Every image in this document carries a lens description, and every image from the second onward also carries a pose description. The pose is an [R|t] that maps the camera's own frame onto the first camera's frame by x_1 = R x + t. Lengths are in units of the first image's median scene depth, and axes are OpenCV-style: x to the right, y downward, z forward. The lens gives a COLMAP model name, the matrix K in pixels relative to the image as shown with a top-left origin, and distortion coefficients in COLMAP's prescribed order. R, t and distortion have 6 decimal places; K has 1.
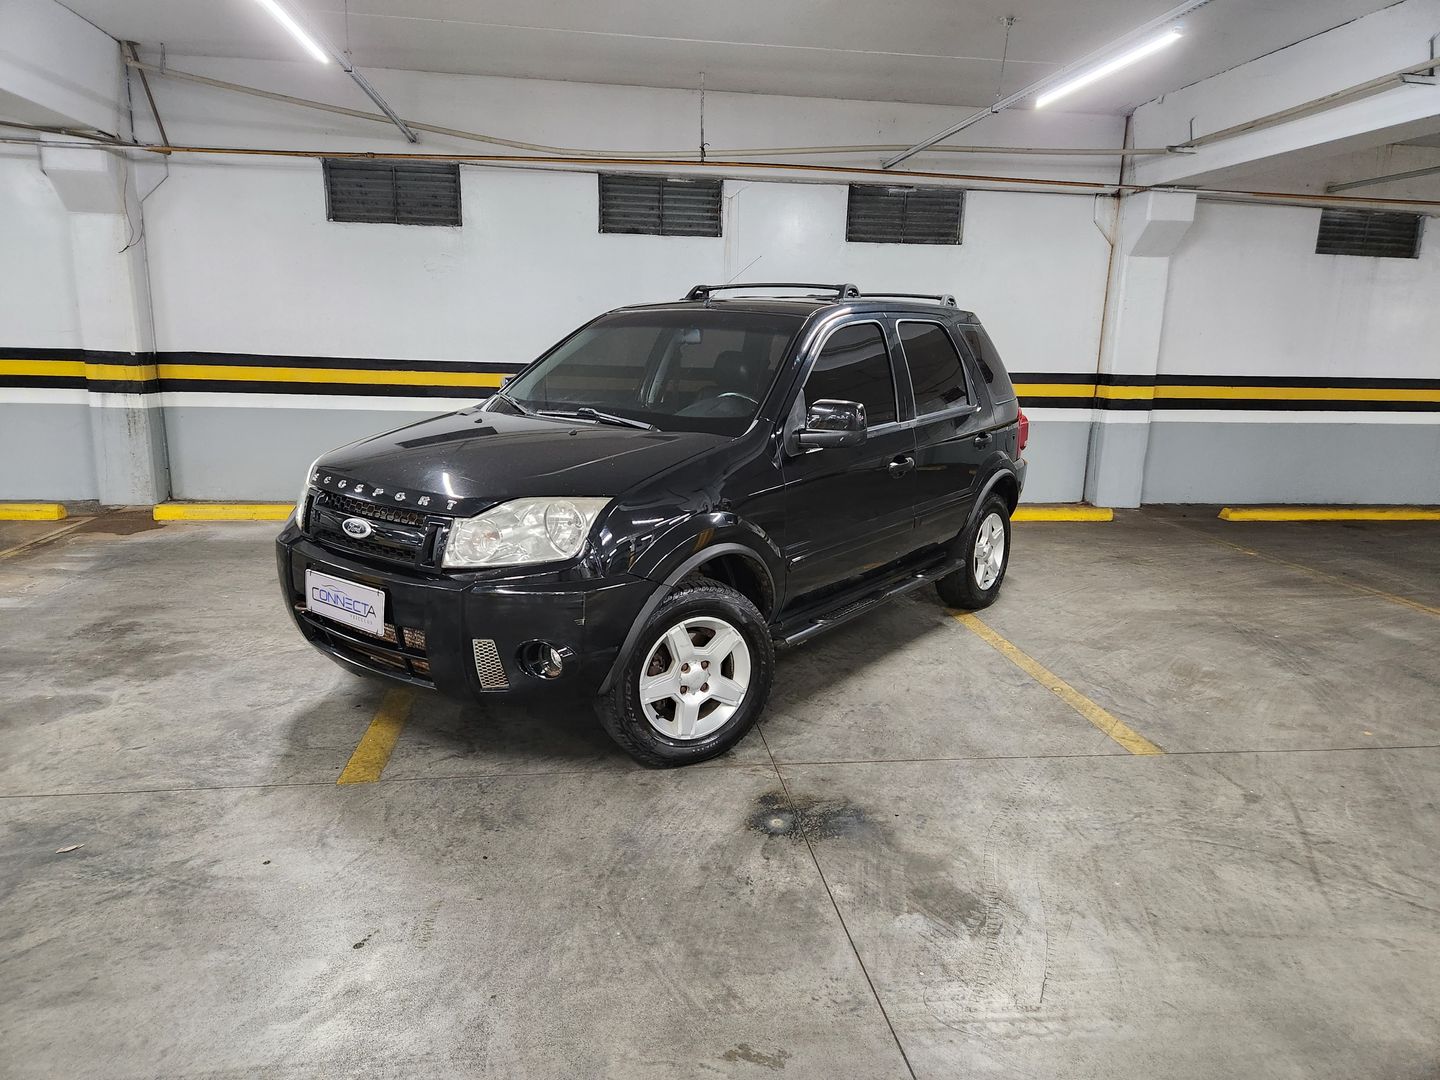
lens RADIAL K [[960.2, 0, 717.8], [0, 960.2, 543.9], [0, 0, 1]] dist [0.068940, -0.047044]
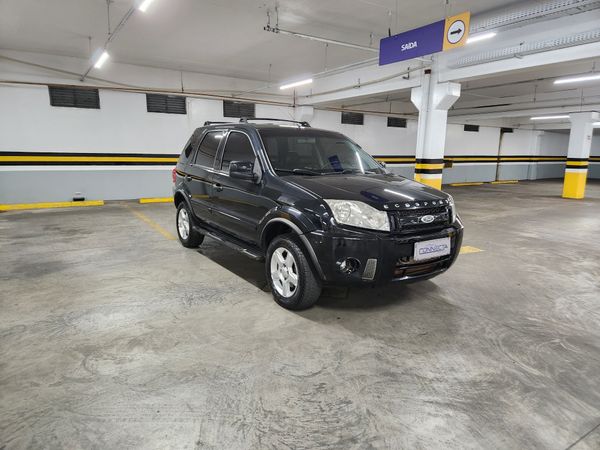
lens RADIAL K [[400.1, 0, 297.7], [0, 400.1, 221.7], [0, 0, 1]] dist [0.068940, -0.047044]
pose [[0.910711, -0.084634, 0.404281, -0.244465], [0.096500, 0.995292, -0.009023, 0.096846], [-0.401614, 0.047230, 0.914590, -0.400320]]
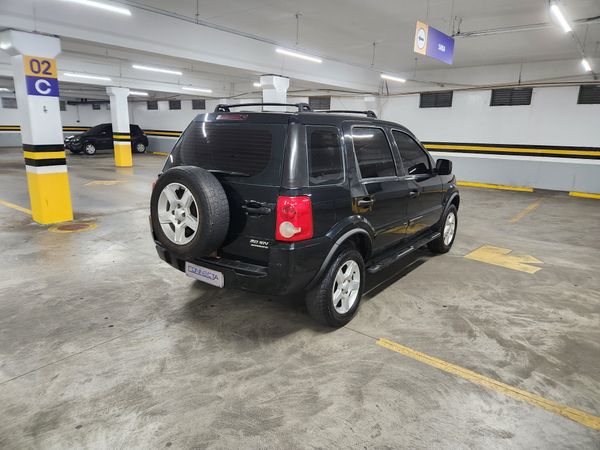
lens RADIAL K [[400.1, 0, 297.6], [0, 400.1, 226.0], [0, 0, 1]] dist [0.068940, -0.047044]
pose [[0.692132, 0.162407, -0.703262, 0.516876], [-0.159234, 0.984707, 0.070687, 0.118667], [0.703987, 0.063058, 0.707408, -0.528766]]
